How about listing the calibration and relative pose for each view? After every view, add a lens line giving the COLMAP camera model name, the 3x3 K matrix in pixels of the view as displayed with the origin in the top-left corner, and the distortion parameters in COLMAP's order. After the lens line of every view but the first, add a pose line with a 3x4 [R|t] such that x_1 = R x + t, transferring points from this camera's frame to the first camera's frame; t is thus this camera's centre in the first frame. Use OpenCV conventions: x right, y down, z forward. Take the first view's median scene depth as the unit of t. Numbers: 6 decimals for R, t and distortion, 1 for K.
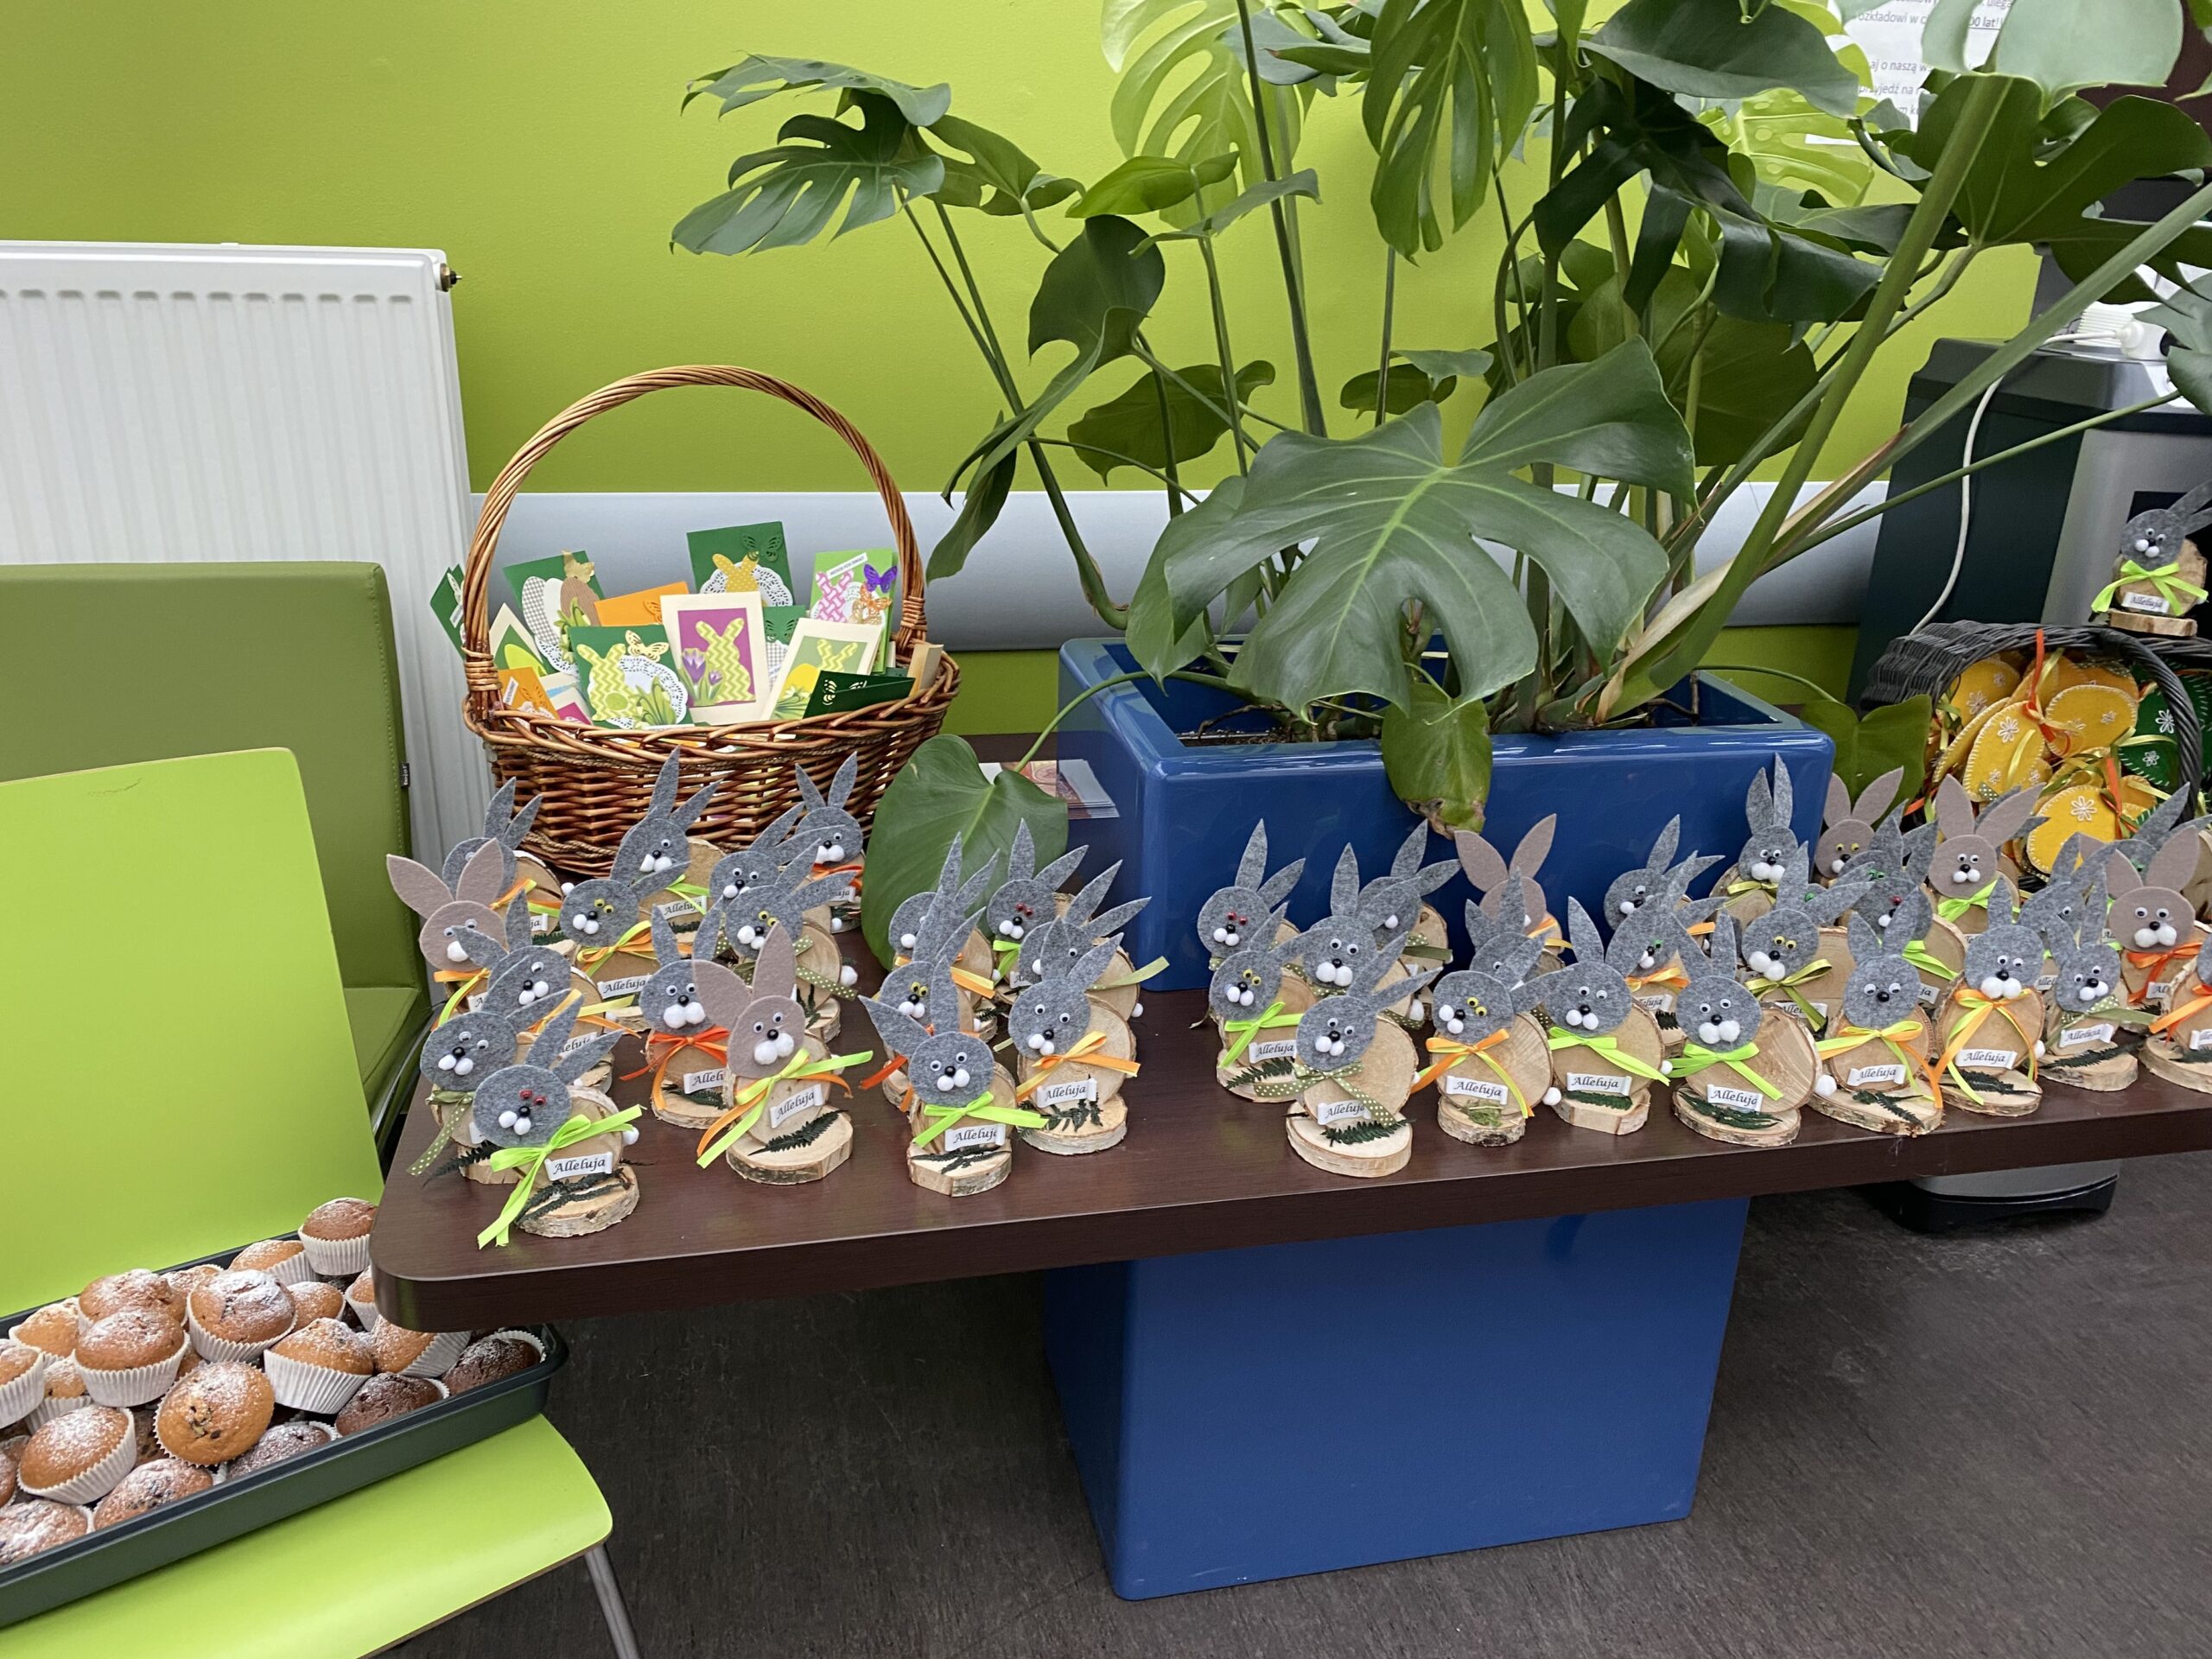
lens RADIAL K [[1707.1, 0, 1106.0], [0, 1707.1, 829.5], [0, 0, 1]] dist [0.024400, 0.000139]
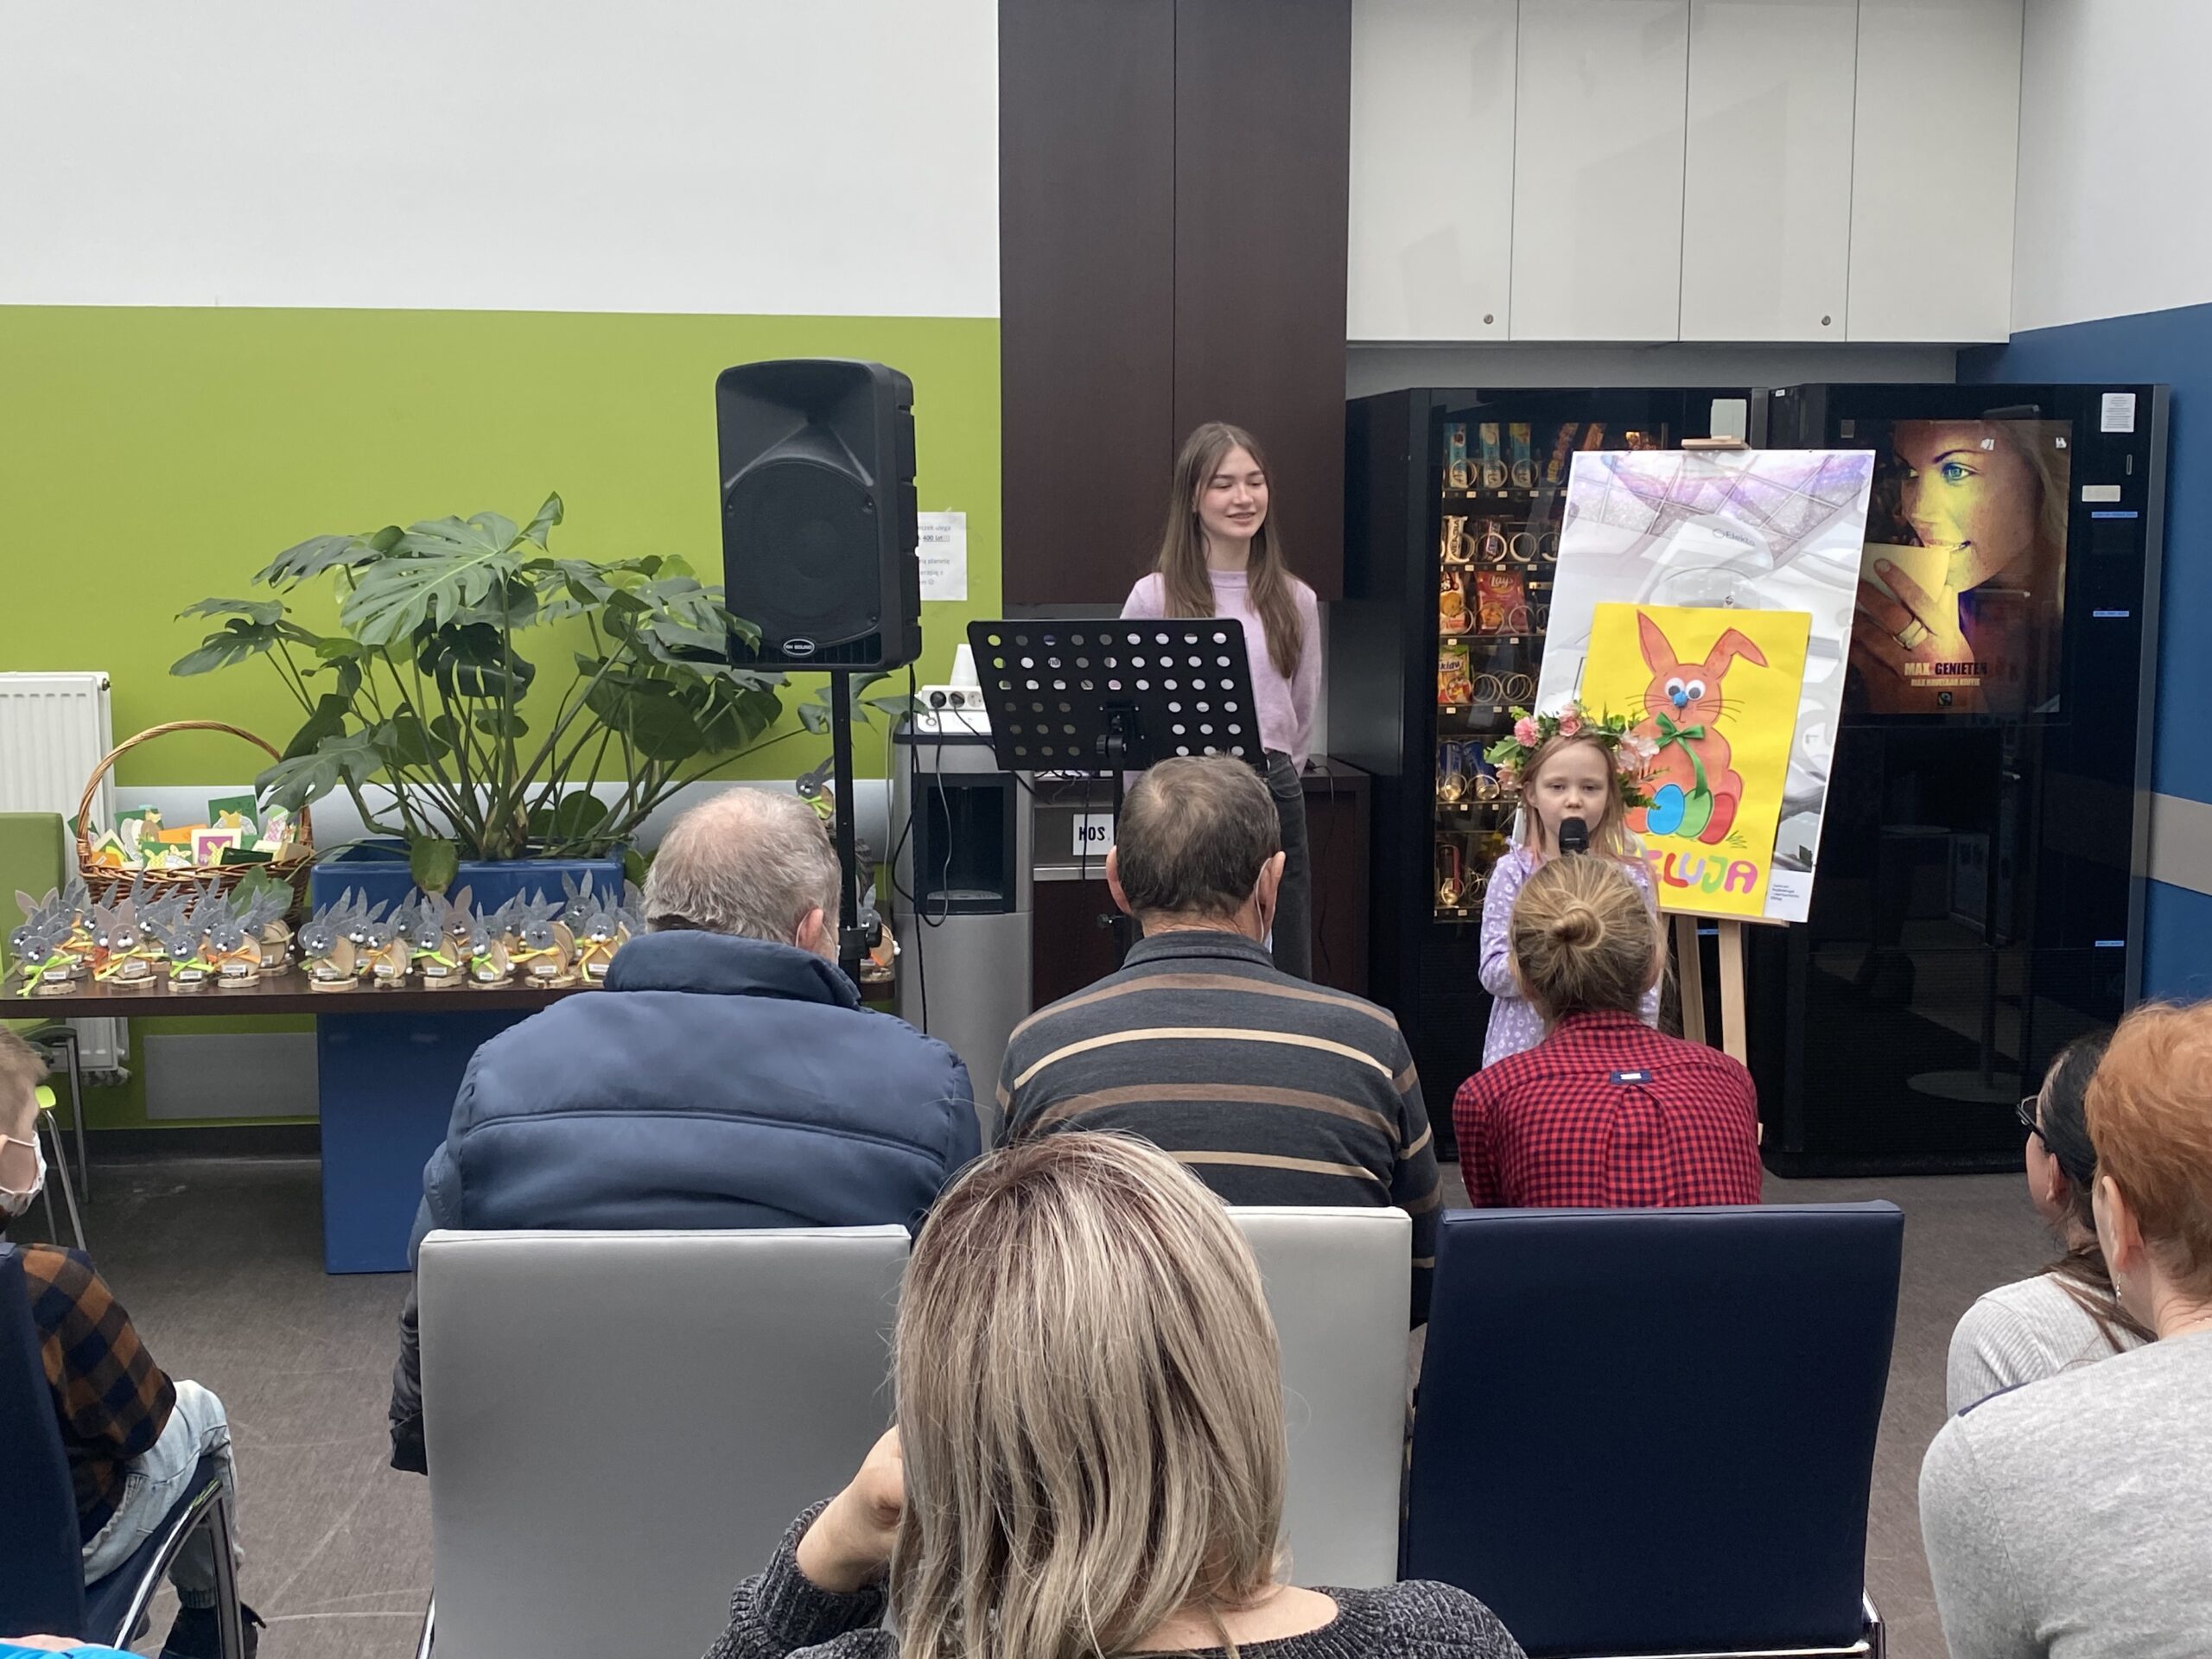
lens RADIAL K [[2560.1, 0, 1106.0], [0, 2560.1, 829.5], [0, 0, 1]] dist [0.319951, -1.136679]
pose [[0.991270, -0.010120, -0.131456, 1.338173], [-0.021284, 0.971689, -0.235305, 0.624732], [0.130115, 0.236049, 0.962991, -2.034945]]
